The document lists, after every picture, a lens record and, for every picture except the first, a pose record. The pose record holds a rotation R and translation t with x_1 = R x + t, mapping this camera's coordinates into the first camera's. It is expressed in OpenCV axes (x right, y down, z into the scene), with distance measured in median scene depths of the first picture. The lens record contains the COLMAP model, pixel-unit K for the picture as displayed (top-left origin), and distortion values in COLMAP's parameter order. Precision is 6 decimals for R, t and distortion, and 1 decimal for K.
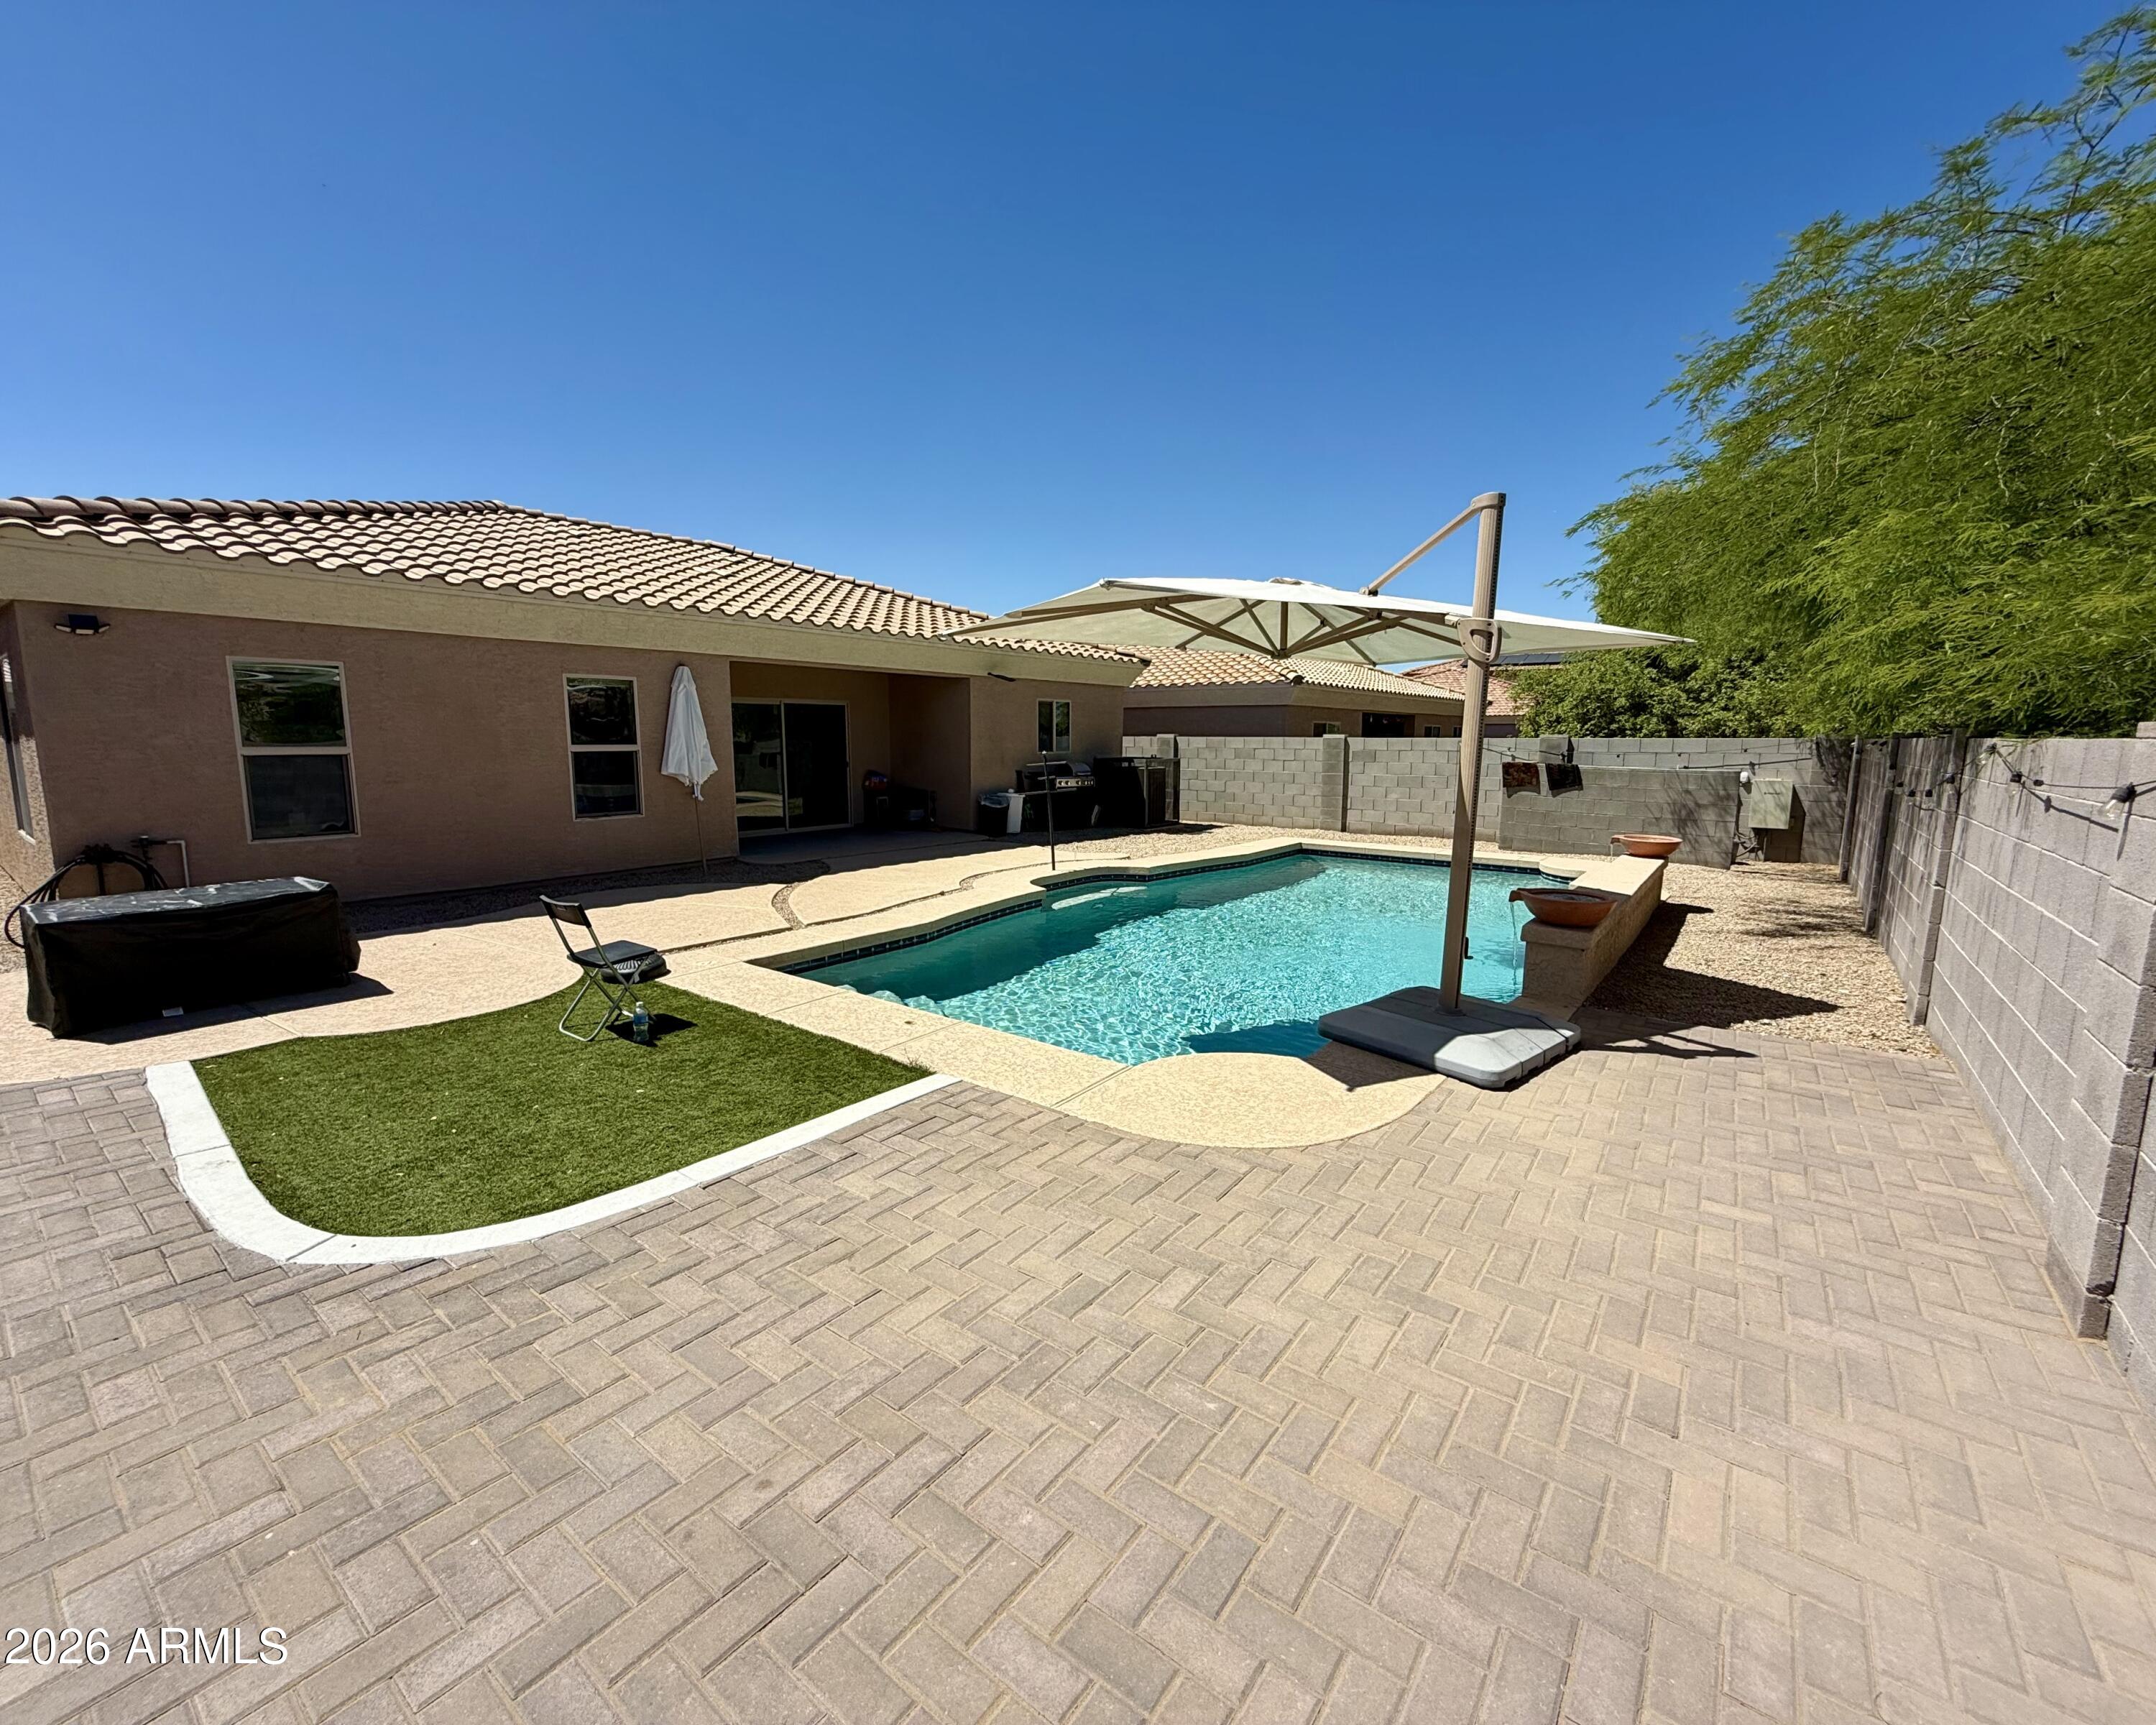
lens RADIAL K [[915.9, 0, 1074.5], [0, 915.9, 861.6], [0, 0, 1]] dist [0.000441, 0.000015]
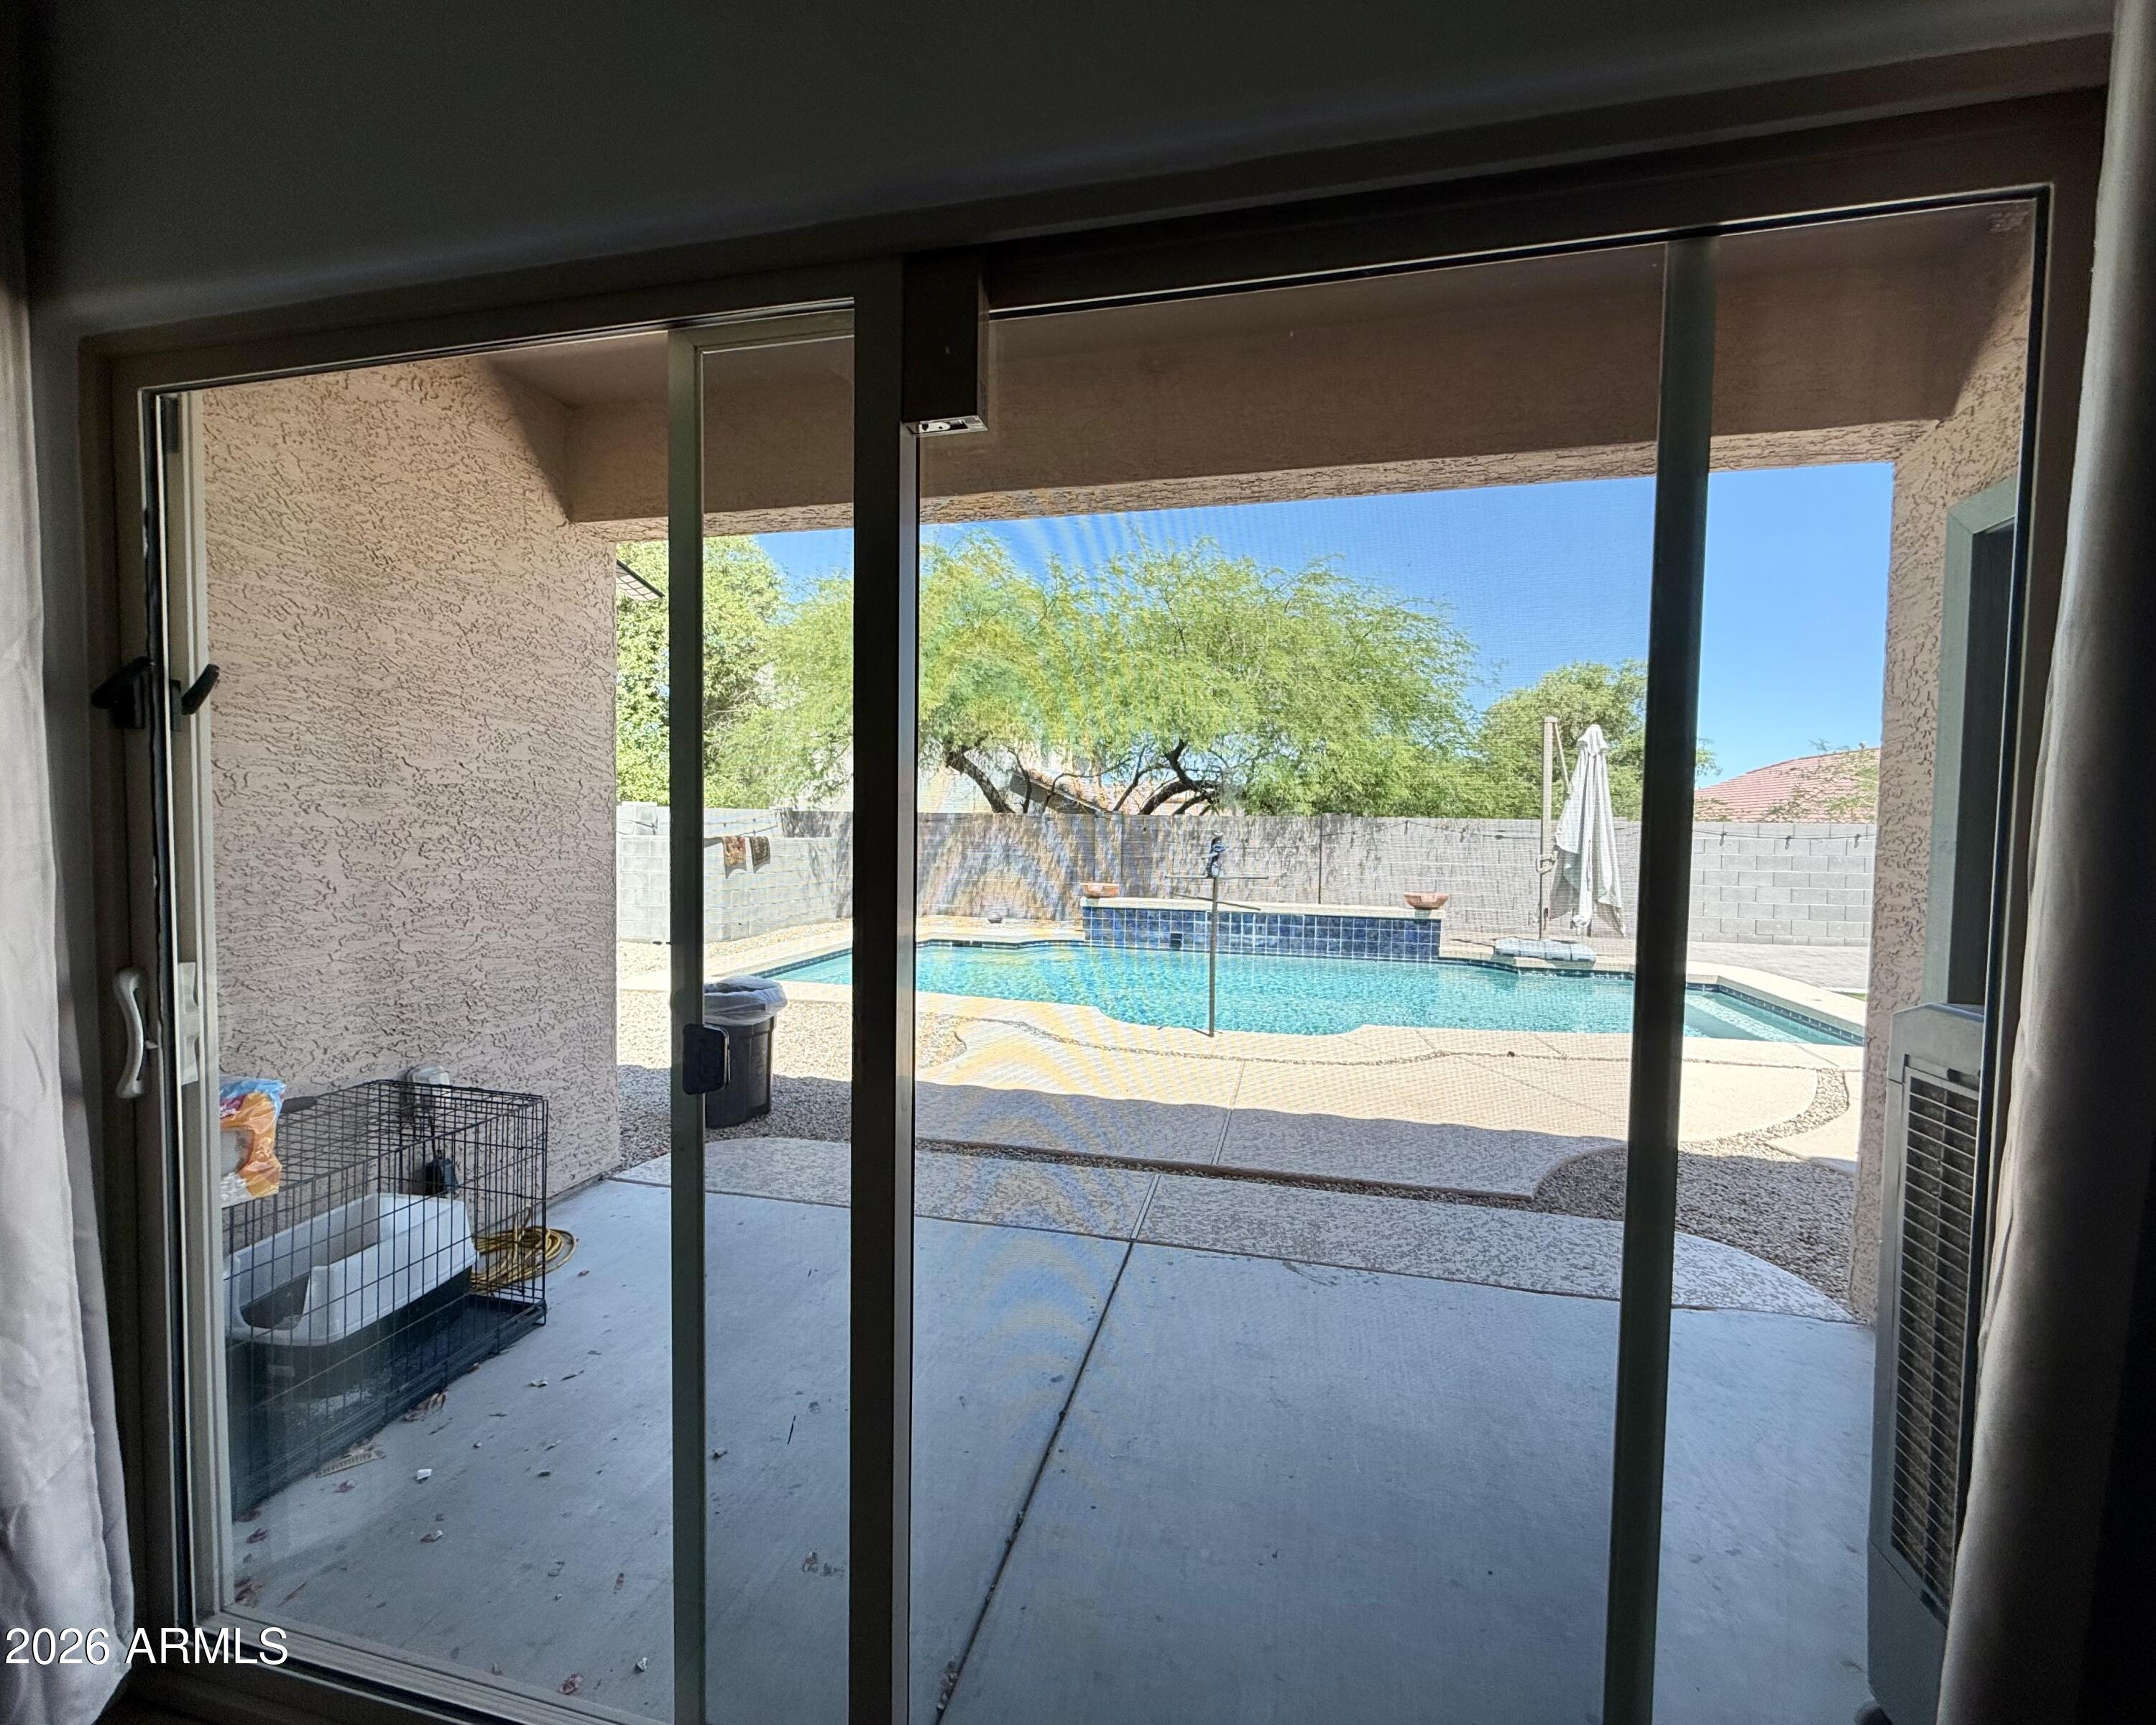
lens RADIAL K [[915.9, 0, 1074.5], [0, 915.9, 861.6], [0, 0, 1]] dist [0.000441, 0.000015]
pose [[-0.410636, -0.050969, 0.910374, -0.415285], [0.108060, 0.988680, 0.104094, -0.139463], [-0.905374, 0.141120, -0.400480, 1.062815]]
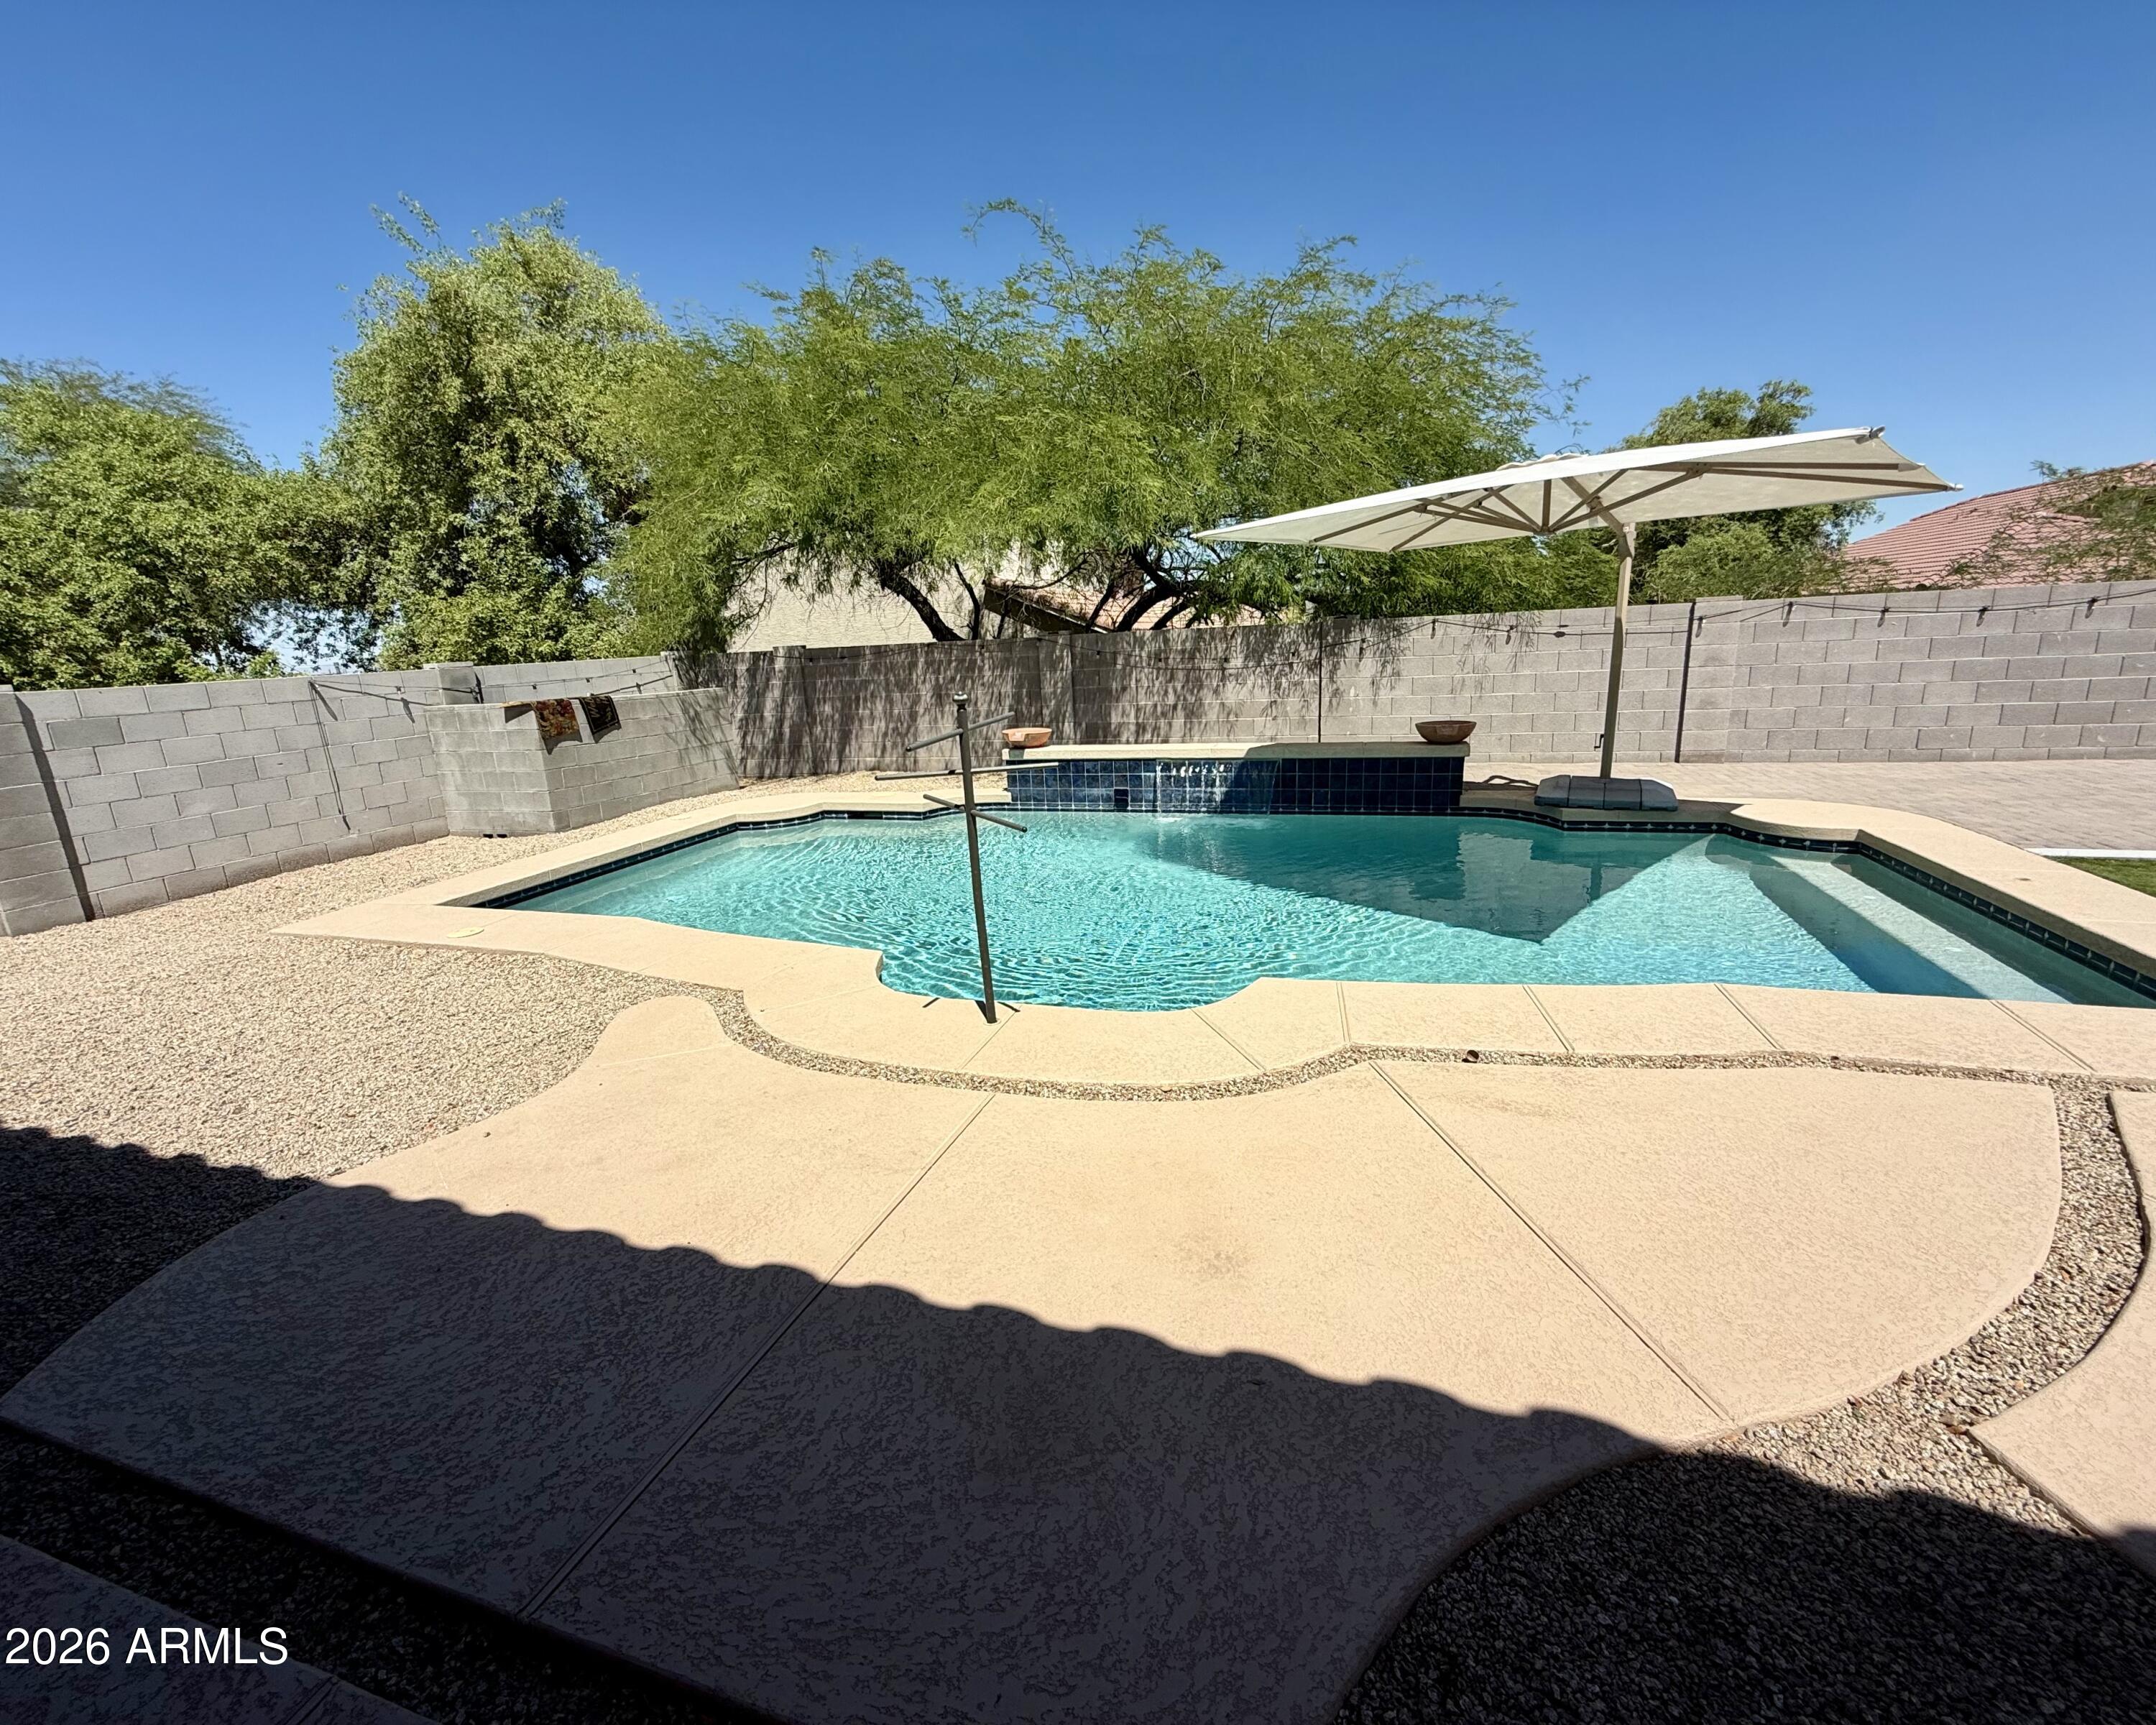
lens RADIAL K [[915.9, 0, 1074.5], [0, 915.9, 861.6], [0, 0, 1]] dist [0.000441, 0.000015]
pose [[-0.335460, -0.215427, 0.917092, -0.289634], [0.176755, 0.941820, 0.285890, -0.121500], [-0.925324, 0.258005, -0.277865, 0.866095]]
